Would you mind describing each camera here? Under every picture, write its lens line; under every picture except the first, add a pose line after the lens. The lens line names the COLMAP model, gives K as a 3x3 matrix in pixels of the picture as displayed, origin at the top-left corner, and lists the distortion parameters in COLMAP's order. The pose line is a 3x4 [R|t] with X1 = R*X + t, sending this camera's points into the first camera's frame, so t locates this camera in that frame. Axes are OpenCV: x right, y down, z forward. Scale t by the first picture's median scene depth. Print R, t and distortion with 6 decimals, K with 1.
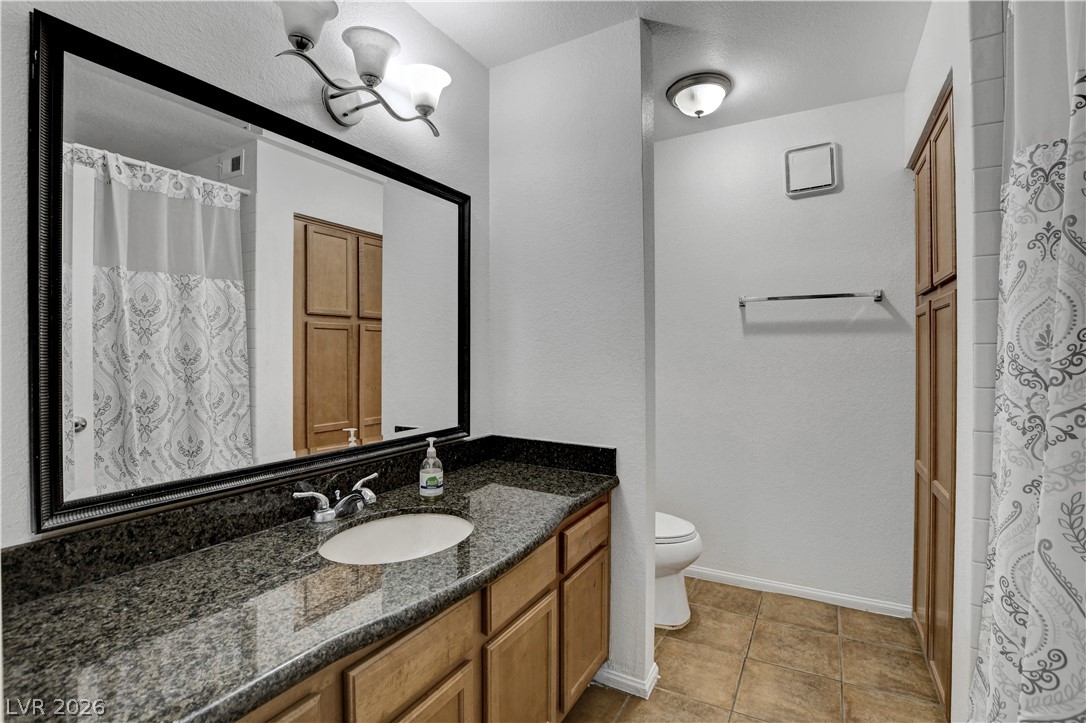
lens RADIAL K [[503.0, 0, 546.4], [0, 503.0, 354.9], [0, 0, 1]] dist [-0.024296, 0.000947]
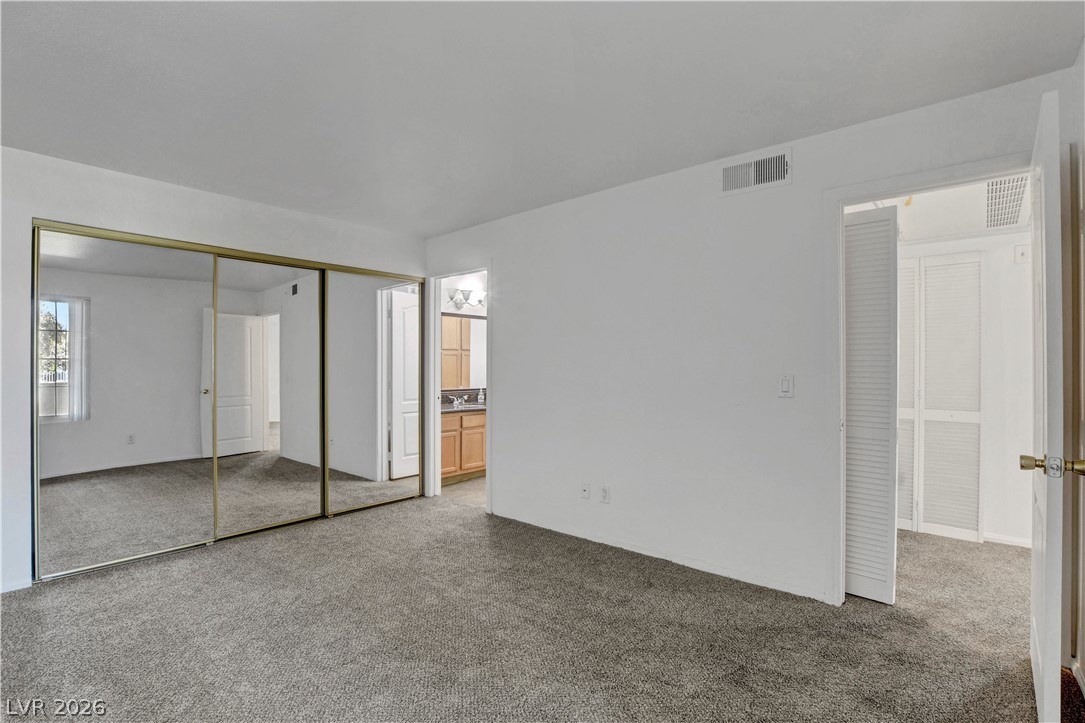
lens RADIAL K [[508.9, 0, 523.7], [0, 508.9, 365.4], [0, 0, 1]] dist [-0.029636, 0.006382]
pose [[0.975160, 0.004388, -0.221460, 0.626888], [-0.004512, 0.999990, -0.000052, -0.002972], [0.221457, 0.001050, 0.975169, -1.797111]]
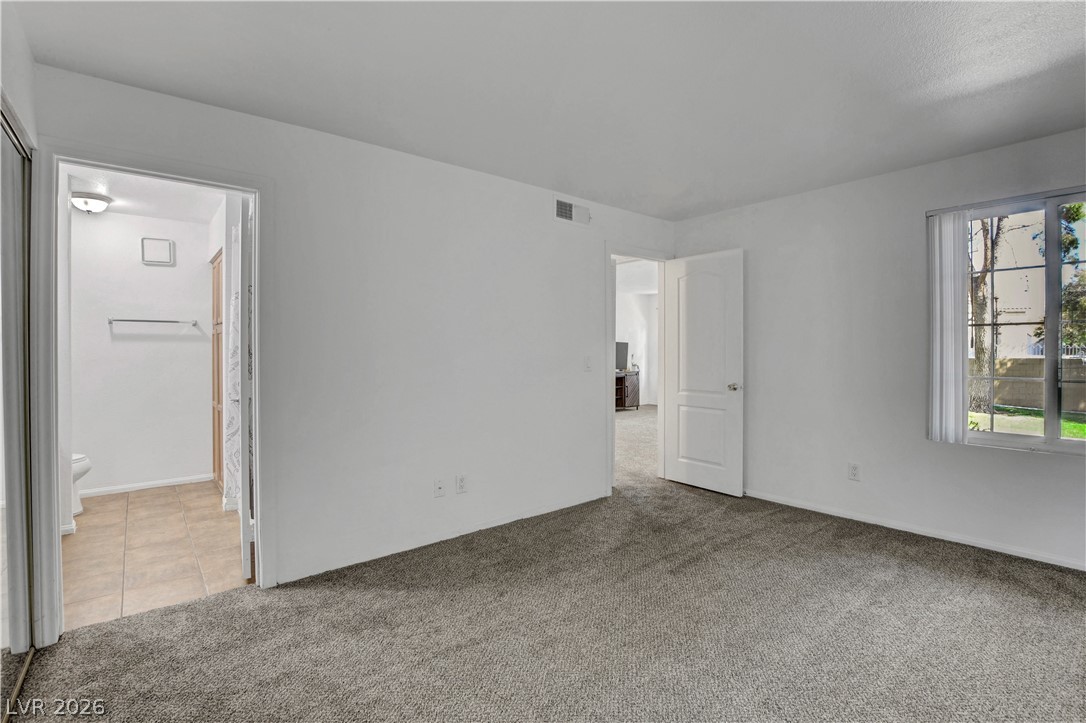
lens RADIAL K [[503.0, 0, 546.4], [0, 503.0, 354.9], [0, 0, 1]] dist [-0.024296, 0.000947]
pose [[0.370935, -0.006201, 0.928638, -0.665662], [0.003054, 0.999980, 0.005457, 0.002580], [-0.928654, 0.000812, 0.370947, -1.057942]]
